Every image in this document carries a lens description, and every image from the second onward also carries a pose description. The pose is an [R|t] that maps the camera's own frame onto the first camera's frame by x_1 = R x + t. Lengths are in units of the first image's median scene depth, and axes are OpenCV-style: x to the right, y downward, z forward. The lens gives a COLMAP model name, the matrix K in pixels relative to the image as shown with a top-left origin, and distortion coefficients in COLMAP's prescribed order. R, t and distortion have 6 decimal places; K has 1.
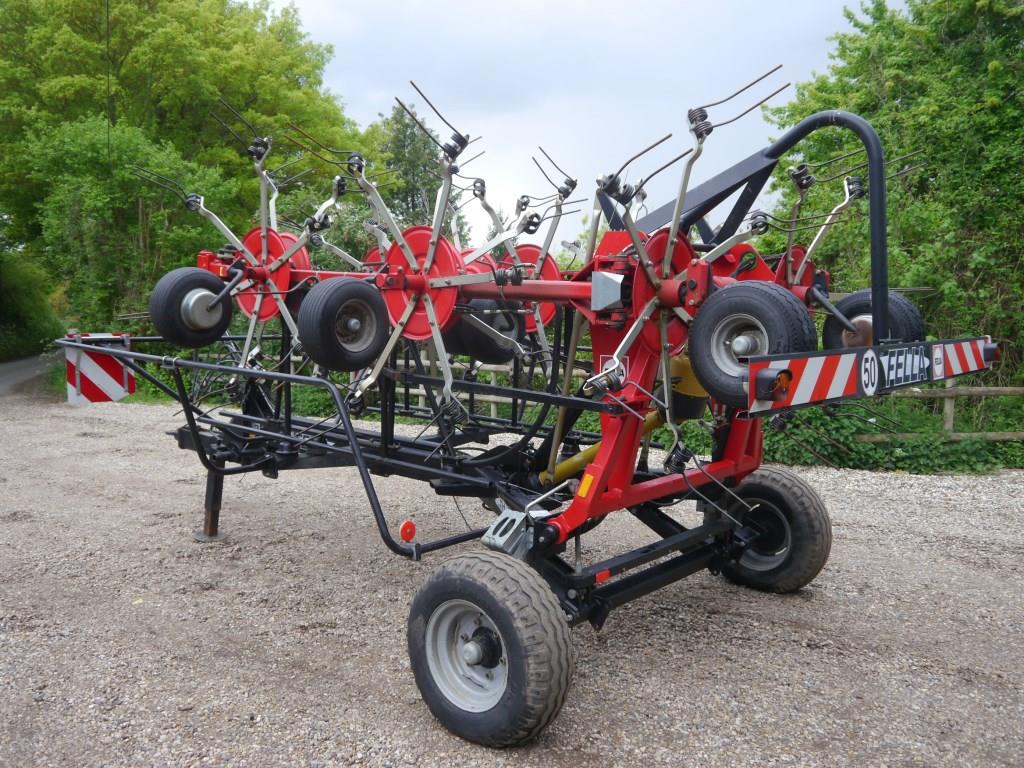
lens RADIAL K [[928.3, 0, 512.0], [0, 928.3, 384.0], [0, 0, 1]] dist [0.004820, -0.001764]
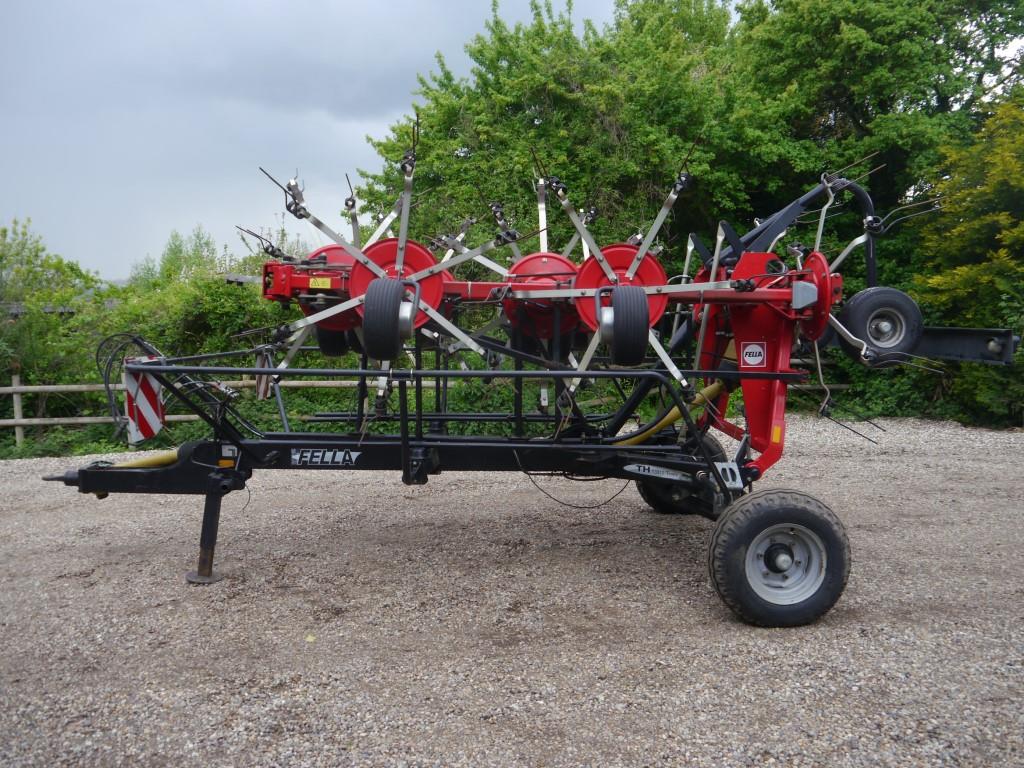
lens RADIAL K [[858.2, 0, 512.0], [0, 858.2, 384.0], [0, 0, 1]] dist [-0.024506, -0.000114]
pose [[0.745139, -0.078793, 0.662238, -1.118644], [0.082126, 0.996279, 0.026131, -0.034491], [-0.661833, 0.034916, 0.748838, 0.308118]]
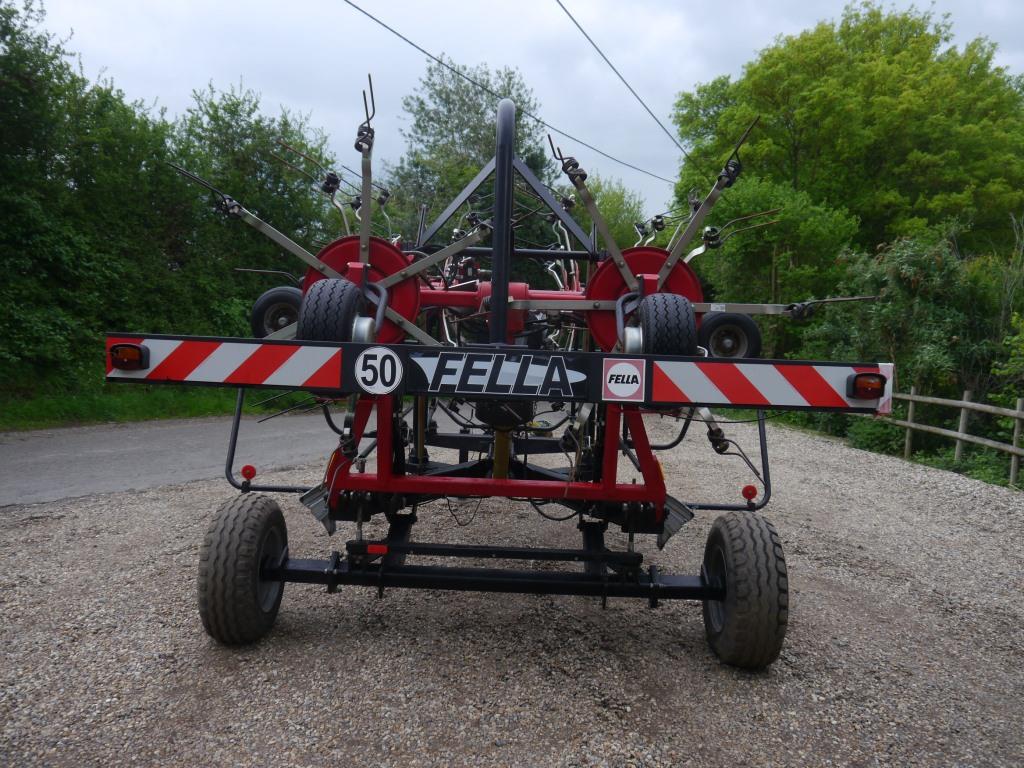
lens RADIAL K [[858.2, 0, 512.0], [0, 858.2, 384.0], [0, 0, 1]] dist [-0.024506, -0.000114]
pose [[0.629118, 0.068236, -0.774309, 0.319362], [-0.099084, 0.995053, 0.007184, -0.005110], [0.770969, 0.072202, 0.632767, 0.148452]]
